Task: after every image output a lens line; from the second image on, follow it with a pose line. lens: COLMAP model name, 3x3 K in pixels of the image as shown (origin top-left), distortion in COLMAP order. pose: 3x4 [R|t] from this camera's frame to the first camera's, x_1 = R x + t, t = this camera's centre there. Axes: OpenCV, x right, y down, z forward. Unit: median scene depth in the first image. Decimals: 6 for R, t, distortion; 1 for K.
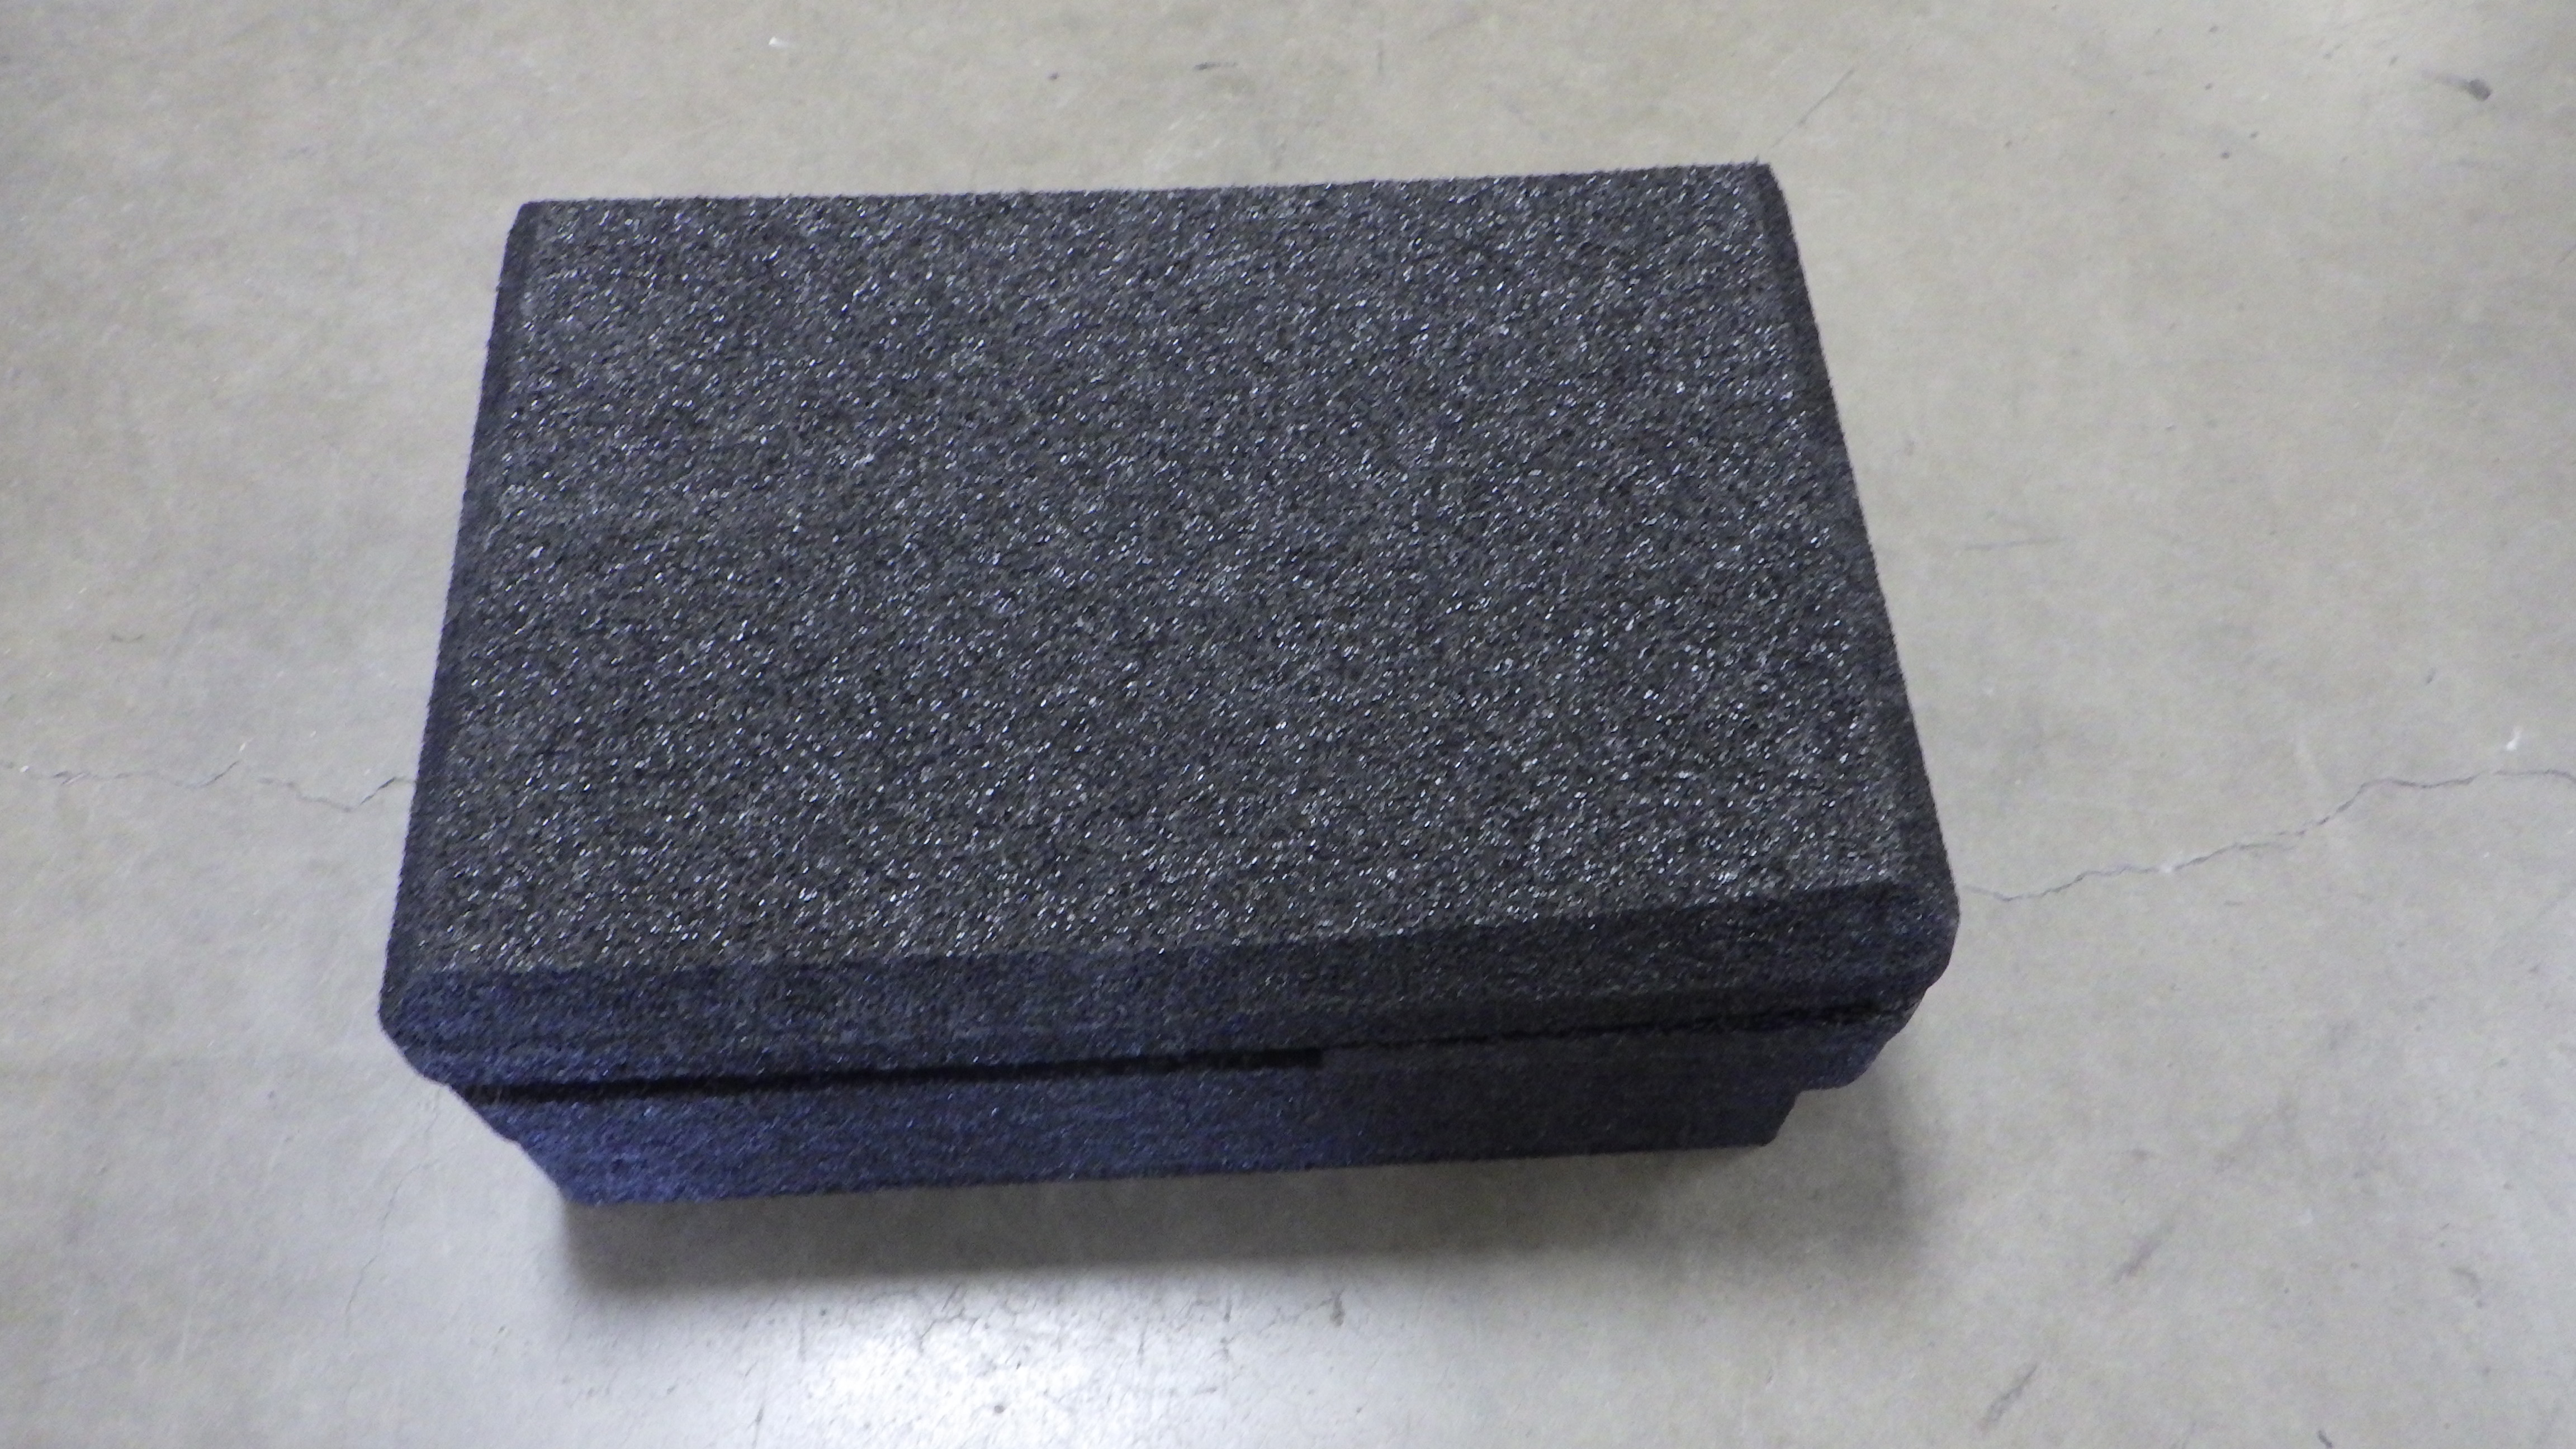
lens RADIAL K [[2156.2, 0, 1289.9], [0, 2156.2, 712.8], [0, 0, 1]] dist [-0.004533, 0.007366]
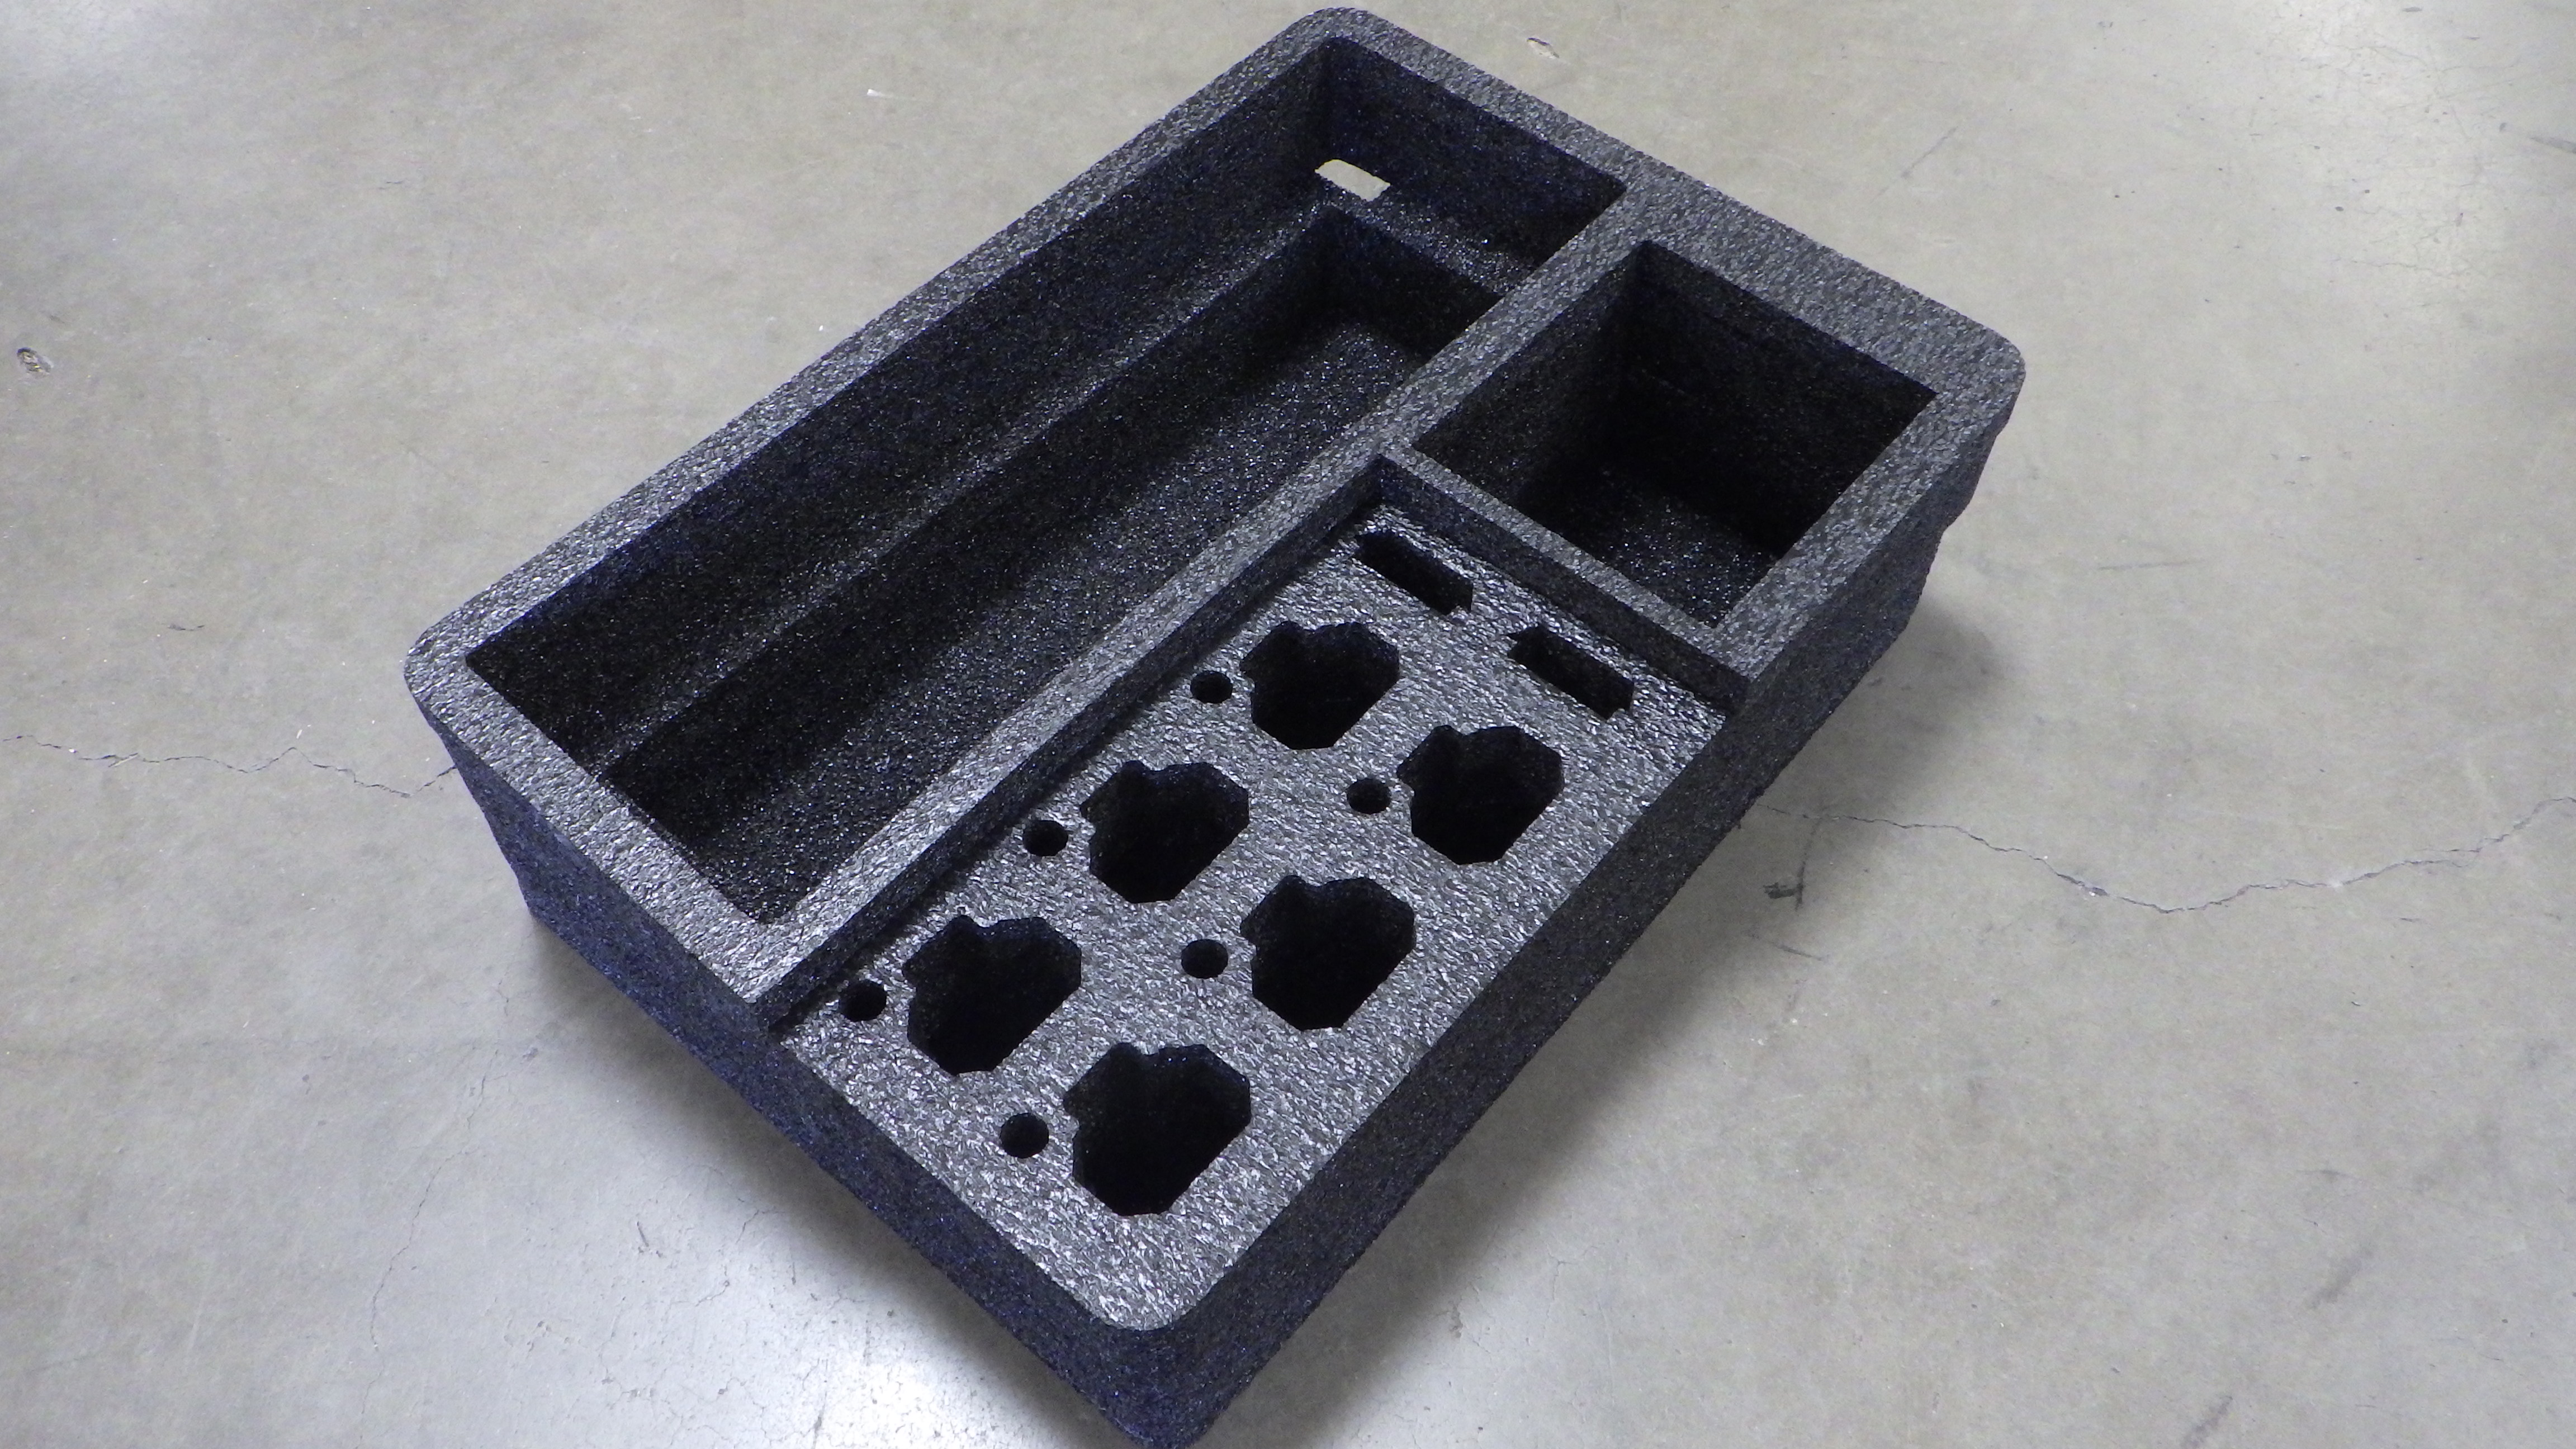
lens RADIAL K [[2156.2, 0, 1284.4], [0, 2156.2, 715.2], [0, 0, 1]] dist [-0.004533, 0.007366]
pose [[0.999788, 0.013968, -0.015122, -0.037896], [-0.015765, 0.991890, -0.126116, 0.132853], [0.013238, 0.126327, 0.991900, 0.061556]]
